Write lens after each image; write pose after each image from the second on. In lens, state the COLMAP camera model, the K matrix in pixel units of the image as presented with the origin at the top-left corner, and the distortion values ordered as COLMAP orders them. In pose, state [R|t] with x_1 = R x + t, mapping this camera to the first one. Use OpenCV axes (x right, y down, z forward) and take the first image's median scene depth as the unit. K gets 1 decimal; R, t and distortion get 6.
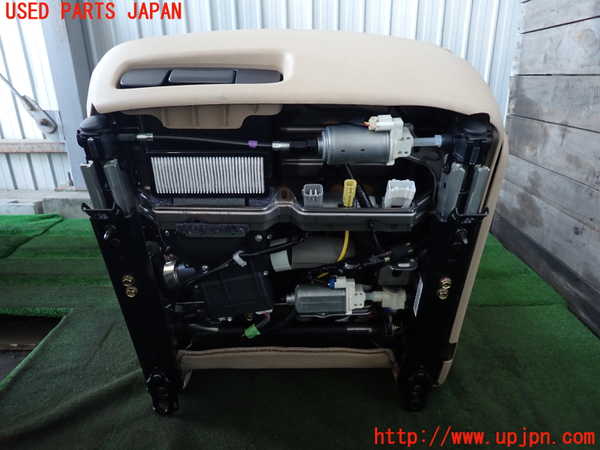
lens RADIAL K [[430.8, 0, 299.0], [0, 430.8, 223.7], [0, 0, 1]] dist [-0.006992, -0.003526]
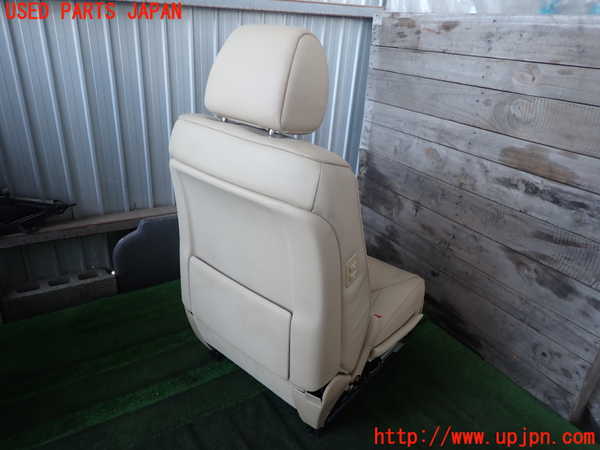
lens RADIAL K [[430.8, 0, 293.9], [0, 430.8, 223.2], [0, 0, 1]] dist [-0.006992, -0.003526]
pose [[0.838203, -0.180017, 0.514791, -0.339880], [0.121634, 0.981882, 0.145304, -0.277908], [-0.531621, -0.059178, 0.844912, -0.028582]]
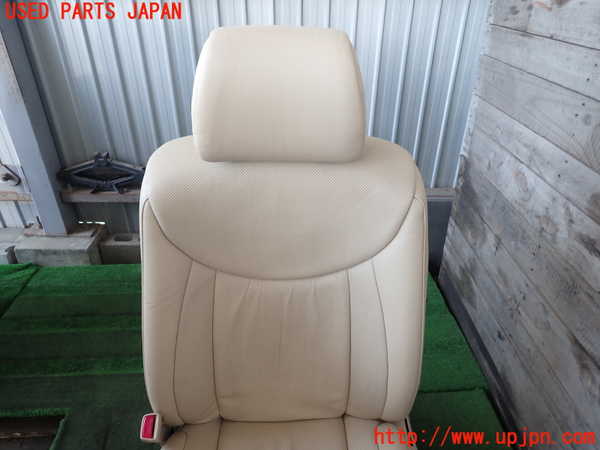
lens RADIAL K [[430.8, 0, 296.9], [0, 430.8, 222.9], [0, 0, 1]] dist [-0.006992, -0.003526]
pose [[0.997488, -0.021882, 0.067373, 0.008179], [0.009049, 0.982663, 0.185178, -0.313138], [-0.070257, -0.184103, 0.980393, -0.042922]]
